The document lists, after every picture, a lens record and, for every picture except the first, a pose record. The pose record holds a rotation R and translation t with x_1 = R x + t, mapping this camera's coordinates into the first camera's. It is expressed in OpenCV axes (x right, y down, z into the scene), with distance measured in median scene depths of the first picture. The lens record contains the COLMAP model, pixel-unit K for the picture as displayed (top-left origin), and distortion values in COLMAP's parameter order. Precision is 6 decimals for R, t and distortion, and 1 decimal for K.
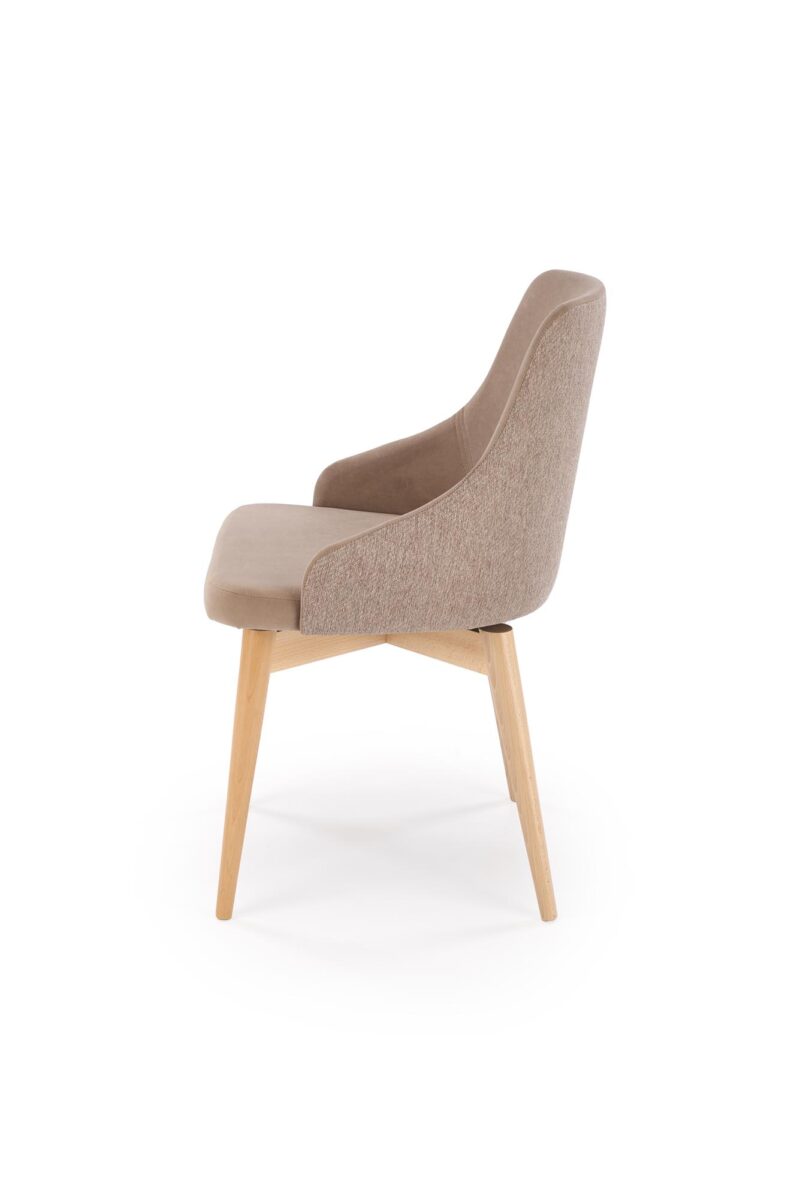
lens RADIAL K [[2299.0, 0, 400.0], [0, 2299.0, 599.5], [0, 0, 1]] dist [-0.019397, -0.015962]
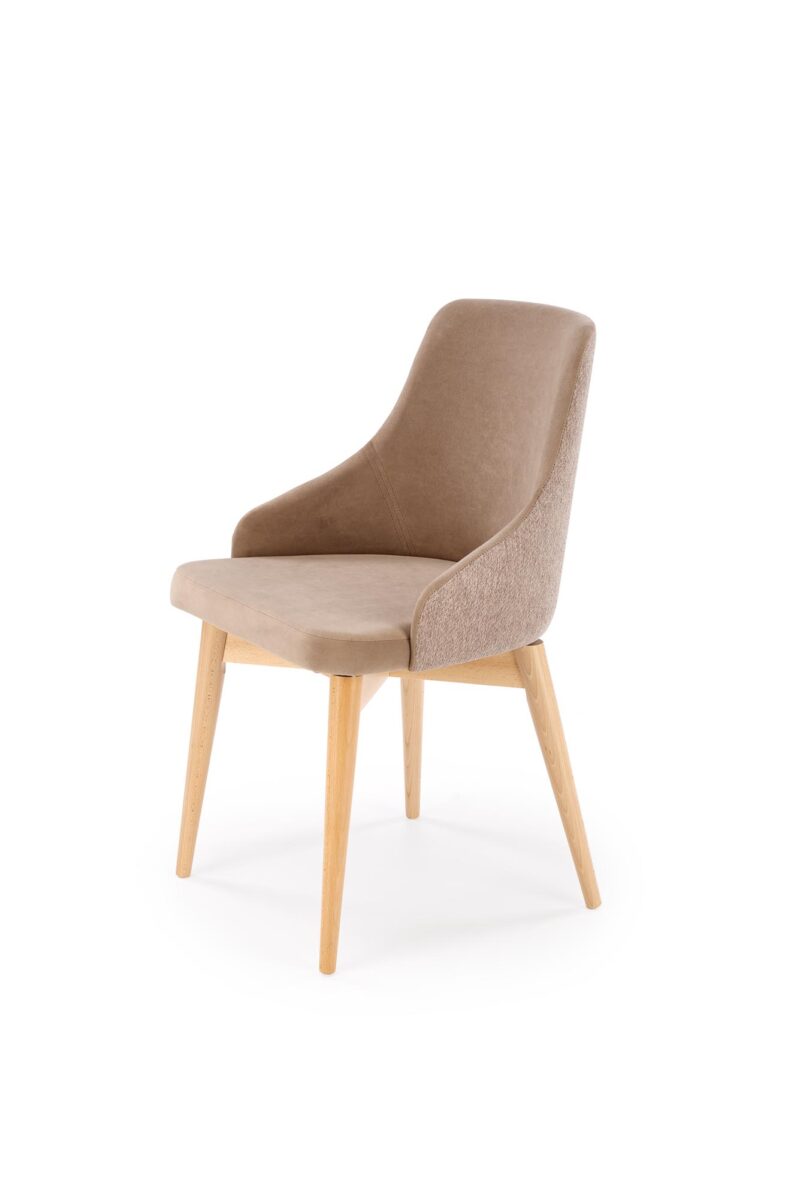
lens RADIAL K [[2299.0, 0, 400.0], [0, 2299.0, 599.5], [0, 0, 1]] dist [-0.019397, -0.015962]
pose [[0.850682, -0.138308, 0.507160, -0.554746], [0.148231, 0.988730, 0.021003, -0.038291], [-0.504349, 0.057310, 0.861596, 0.133381]]
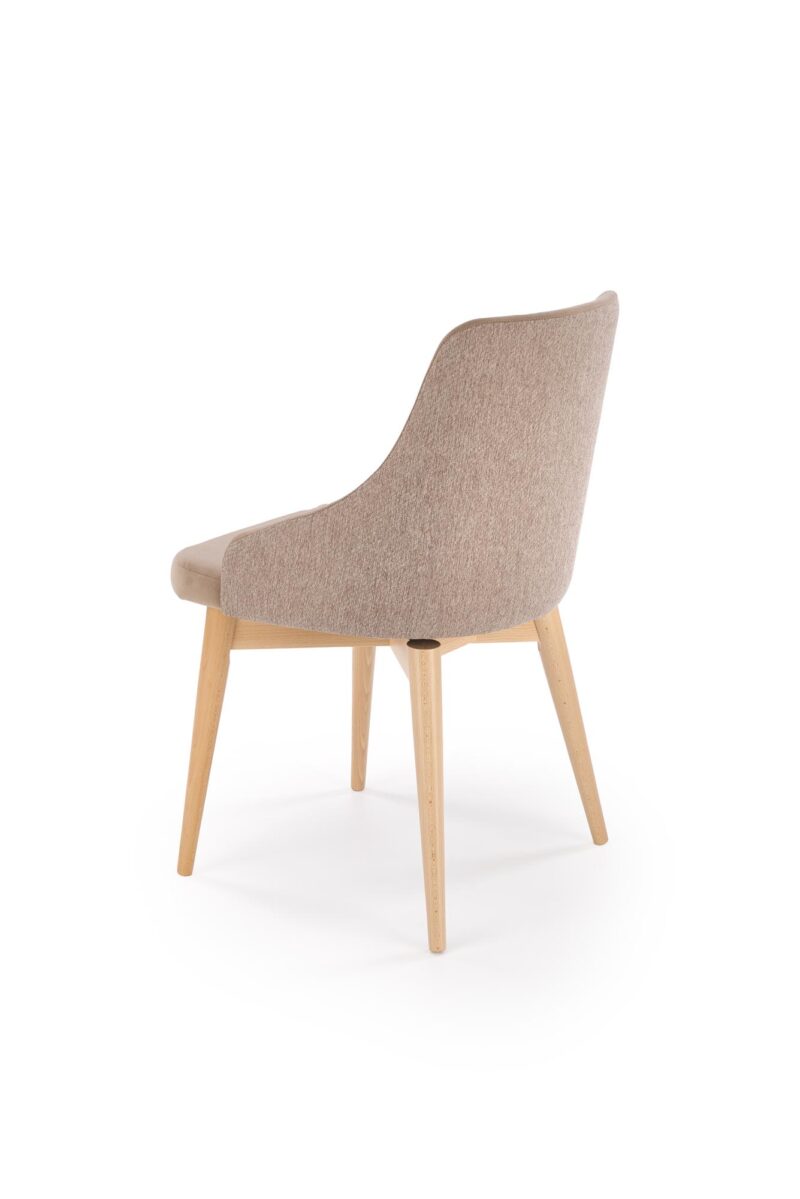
lens RADIAL K [[2299.0, 0, 400.0], [0, 2299.0, 599.5], [0, 0, 1]] dist [-0.019397, -0.015962]
pose [[0.811597, 0.160002, -0.561880, 0.603153], [-0.161256, 0.985755, 0.047783, -0.053567], [0.561522, 0.051826, 0.825837, 0.190018]]
